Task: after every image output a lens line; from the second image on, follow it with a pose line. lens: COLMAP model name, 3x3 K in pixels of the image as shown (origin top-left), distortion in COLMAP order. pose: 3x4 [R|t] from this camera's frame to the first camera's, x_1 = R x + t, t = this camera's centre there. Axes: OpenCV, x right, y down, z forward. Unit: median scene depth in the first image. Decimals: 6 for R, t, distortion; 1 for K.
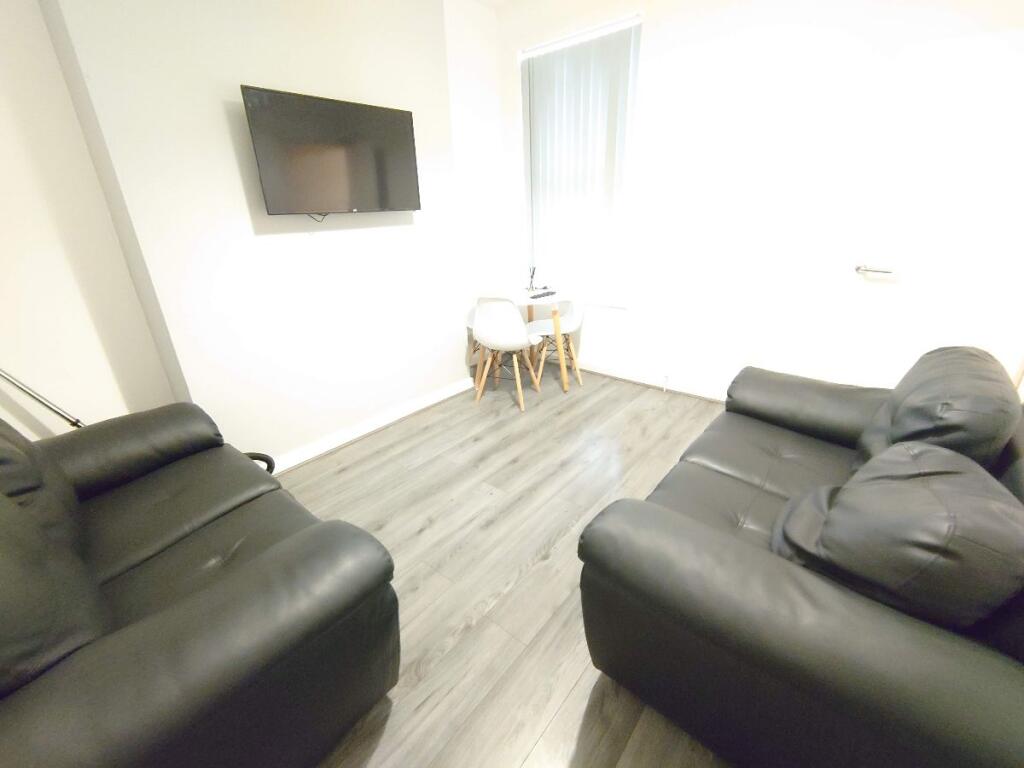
lens RADIAL K [[442.2, 0, 514.2], [0, 442.2, 383.2], [0, 0, 1]] dist [0.000622, -0.000288]
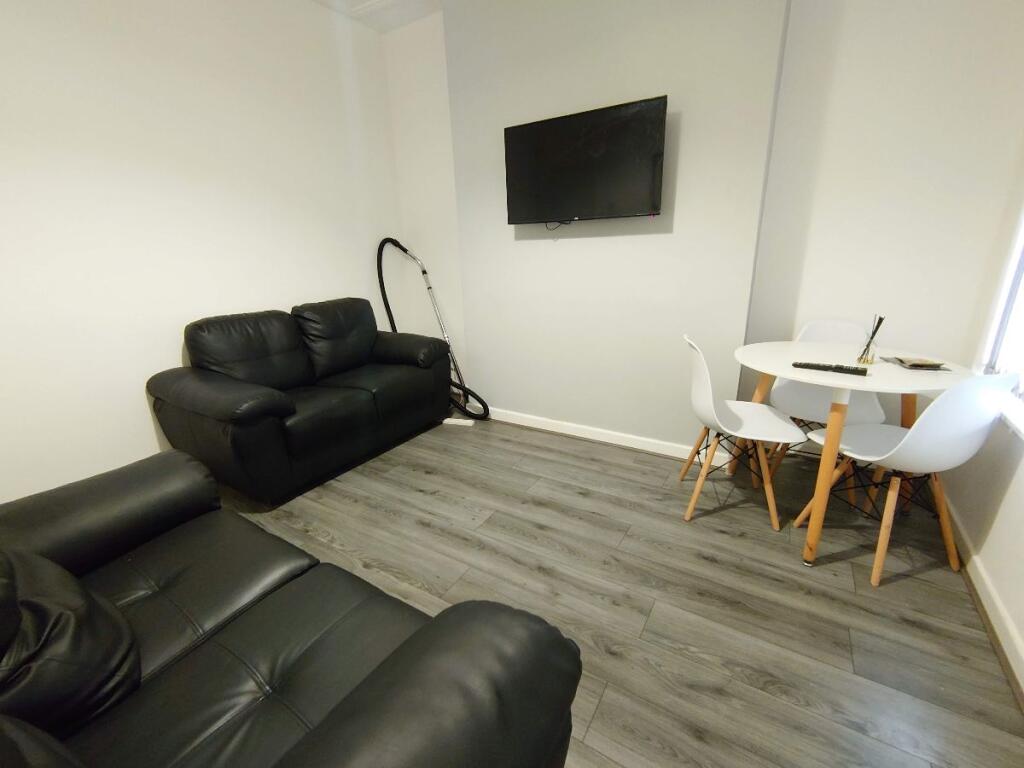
lens RADIAL K [[442.2, 0, 514.2], [0, 442.2, 383.2], [0, 0, 1]] dist [0.000622, -0.000288]
pose [[0.129158, 0.314767, -0.940340, 0.645657], [-0.341594, 0.904365, 0.255806, -0.238561], [0.930930, 0.288176, 0.224329, 0.686908]]
